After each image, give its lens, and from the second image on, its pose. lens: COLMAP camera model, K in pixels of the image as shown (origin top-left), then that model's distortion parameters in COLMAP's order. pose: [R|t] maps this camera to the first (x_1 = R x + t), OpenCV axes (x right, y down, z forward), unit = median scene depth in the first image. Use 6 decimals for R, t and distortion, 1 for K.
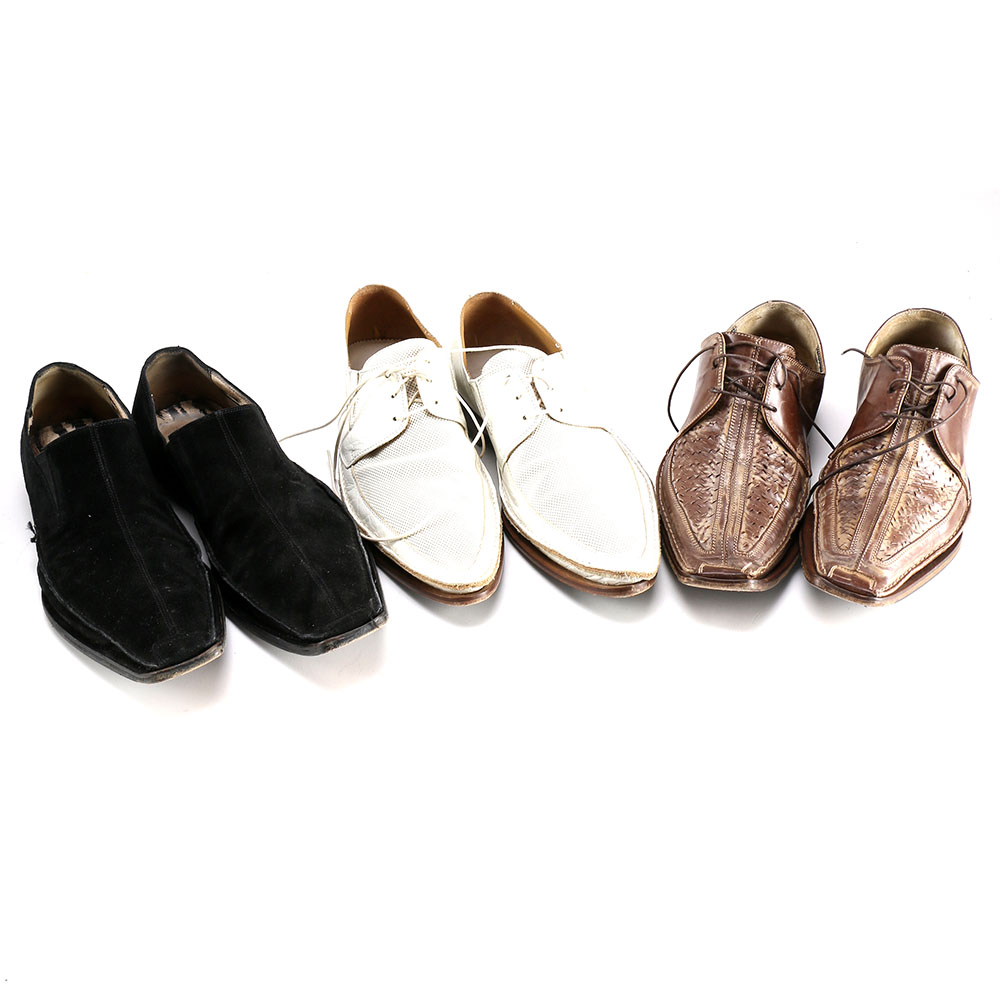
lens RADIAL K [[1281.6, 0, 500.0], [0, 1281.6, 500.0], [0, 0, 1]] dist [-0.153182, 0.022852]
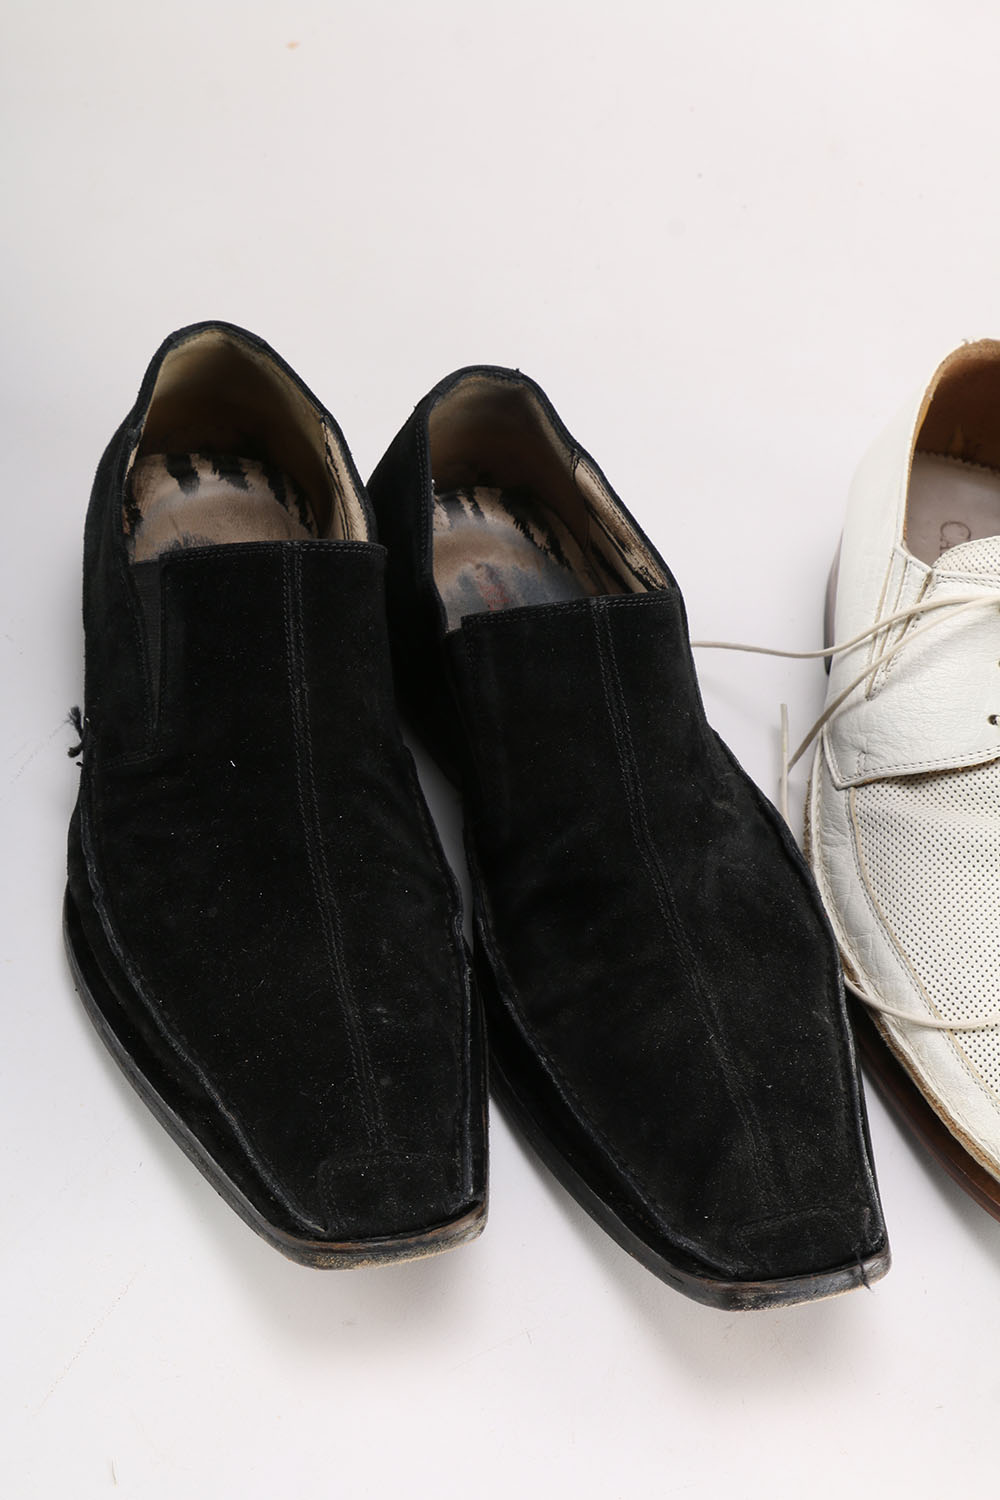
lens RADIAL K [[2349.3, 0, 500.0], [0, 2349.3, 750.0], [0, 0, 1]] dist [0.019489, 0.004680]
pose [[0.953747, 0.292115, -0.070957, -0.185992], [-0.279918, 0.949063, 0.144658, -0.125048], [0.109599, -0.118105, 0.986934, 0.248262]]
